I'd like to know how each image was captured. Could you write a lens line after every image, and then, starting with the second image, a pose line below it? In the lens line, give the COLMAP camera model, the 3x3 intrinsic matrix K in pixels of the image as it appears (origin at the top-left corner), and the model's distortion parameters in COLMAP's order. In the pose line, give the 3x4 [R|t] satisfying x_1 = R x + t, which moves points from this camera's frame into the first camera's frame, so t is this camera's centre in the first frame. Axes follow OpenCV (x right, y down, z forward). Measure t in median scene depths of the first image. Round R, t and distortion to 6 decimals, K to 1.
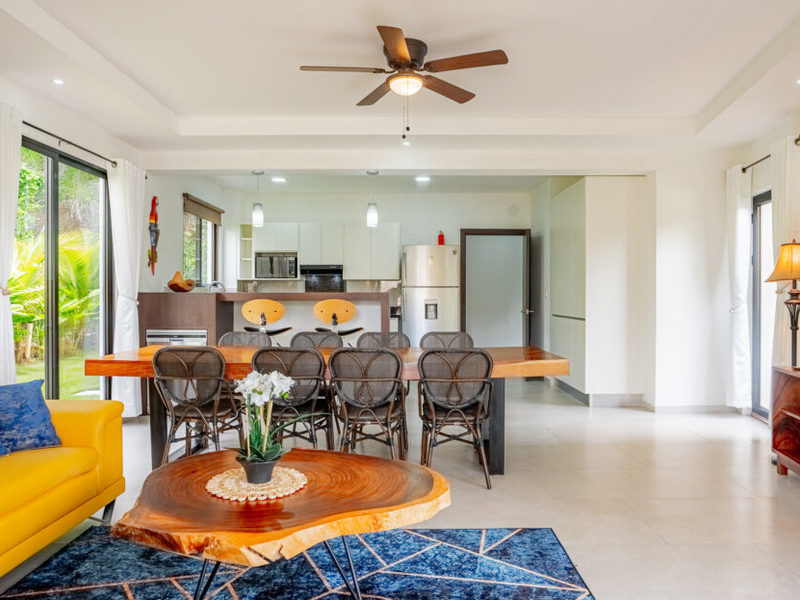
lens RADIAL K [[581.8, 0, 405.0], [0, 581.8, 298.6], [0, 0, 1]] dist [-0.059651, 0.053359]
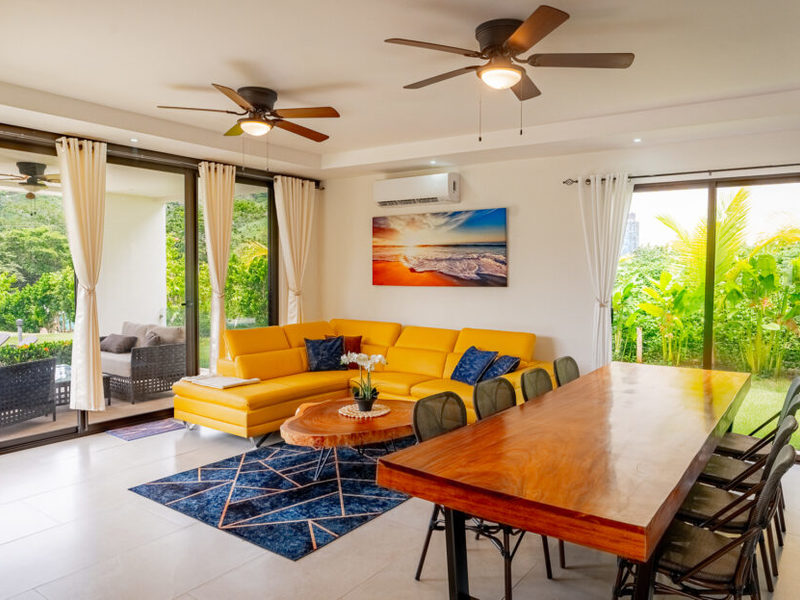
lens RADIAL K [[581.8, 0, 405.0], [0, 581.8, 298.6], [0, 0, 1]] dist [-0.059651, 0.053359]
pose [[-0.571252, 0.036214, -0.819975, 0.547320], [-0.015720, 0.998360, 0.055044, -0.069849], [0.820624, 0.044334, -0.569746, 0.978624]]
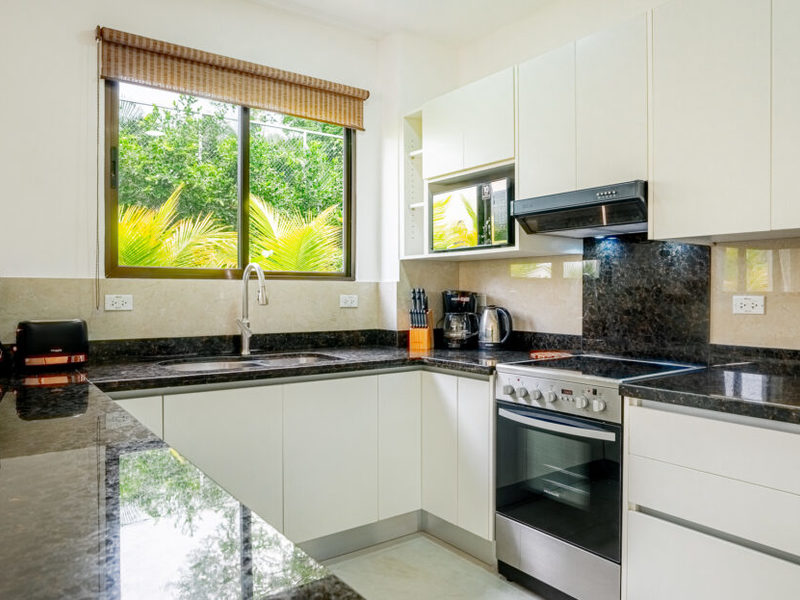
lens RADIAL K [[581.8, 0, 405.0], [0, 581.8, 298.6], [0, 0, 1]] dist [-0.059651, 0.053359]
pose [[0.606919, 0.009126, -0.794712, 0.046365], [-0.007921, 0.999954, 0.005434, -0.013751], [0.794724, 0.002997, 0.606963, 1.253316]]
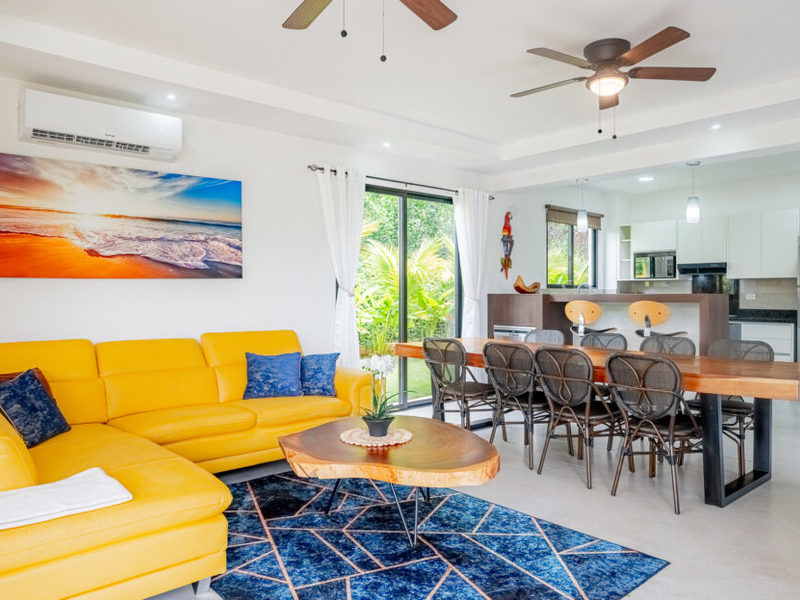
lens RADIAL K [[581.8, 0, 405.0], [0, 581.8, 298.6], [0, 0, 1]] dist [-0.059651, 0.053359]
pose [[0.668846, 0.006583, -0.743371, 0.361393], [-0.005061, 0.999978, 0.004301, -0.005450], [0.743383, 0.000885, 0.668865, 0.060254]]
